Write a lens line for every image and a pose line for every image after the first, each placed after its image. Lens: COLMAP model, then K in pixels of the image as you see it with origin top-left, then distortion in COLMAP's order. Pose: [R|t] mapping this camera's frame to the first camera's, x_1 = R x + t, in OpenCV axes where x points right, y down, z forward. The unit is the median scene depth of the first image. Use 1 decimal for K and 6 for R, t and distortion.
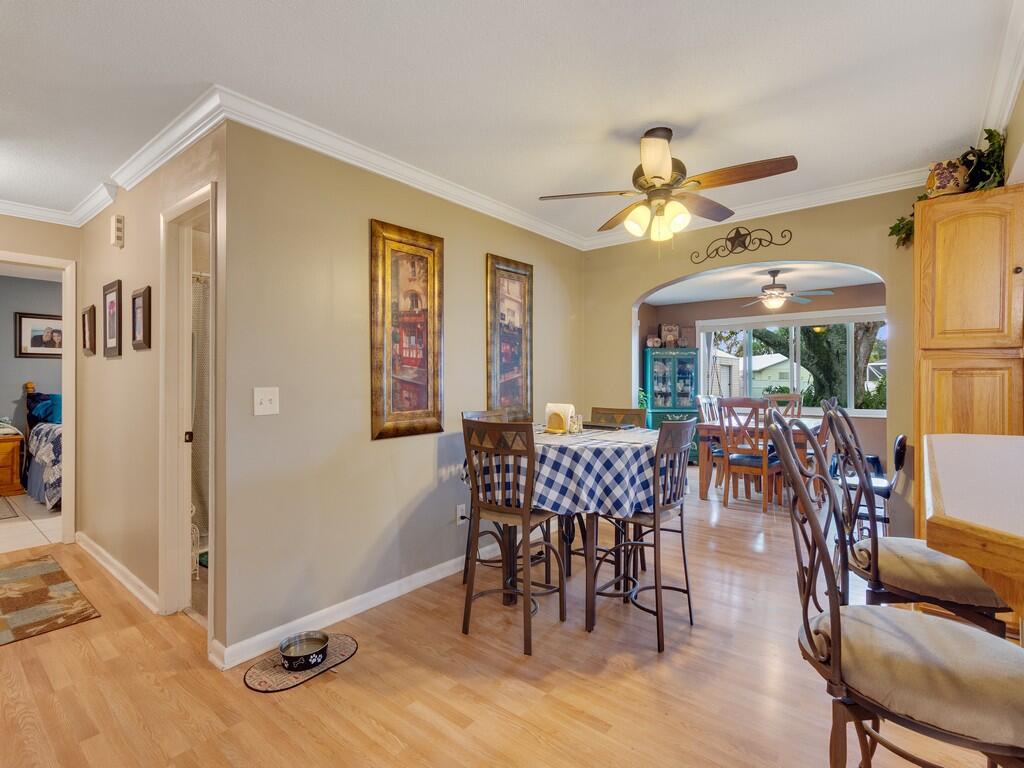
lens RADIAL K [[500.7, 0, 508.4], [0, 500.7, 379.1], [0, 0, 1]] dist [-0.002161, 0.000545]
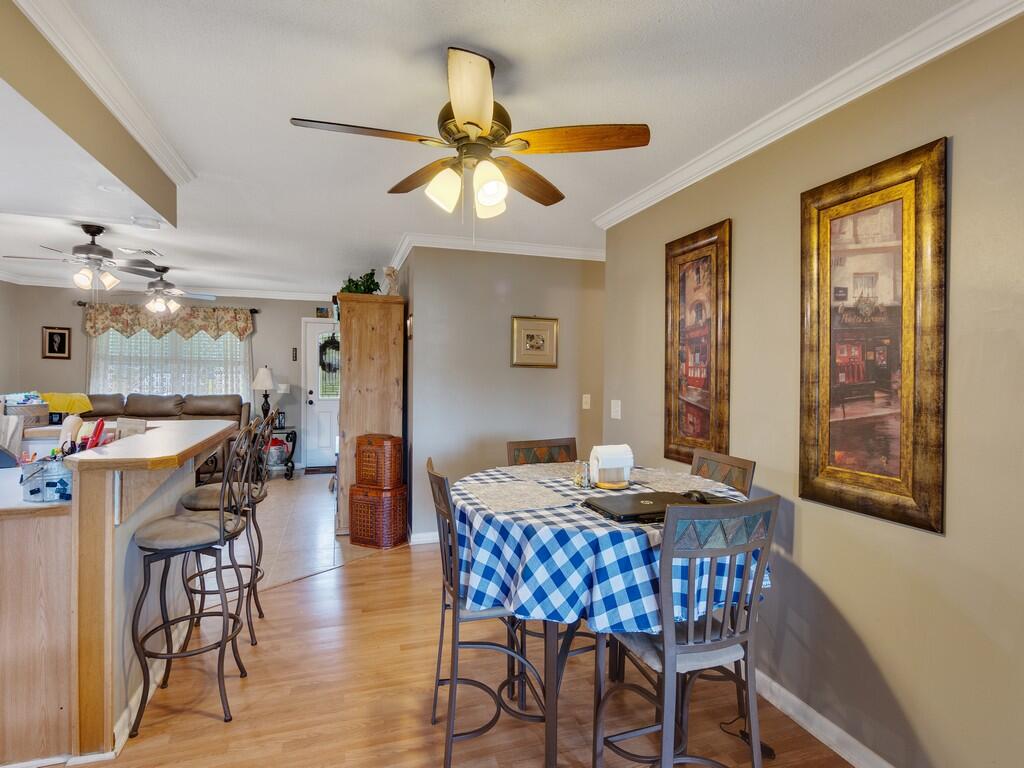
lens RADIAL K [[520.7, 0, 503.3], [0, 520.7, 384.3], [0, 0, 1]] dist [-0.002556, 0.000204]
pose [[-0.538530, 0.014168, -0.842487, 0.761515], [-0.011663, 0.999637, 0.024266, -0.049304], [0.842526, 0.022894, -0.538169, 1.212599]]
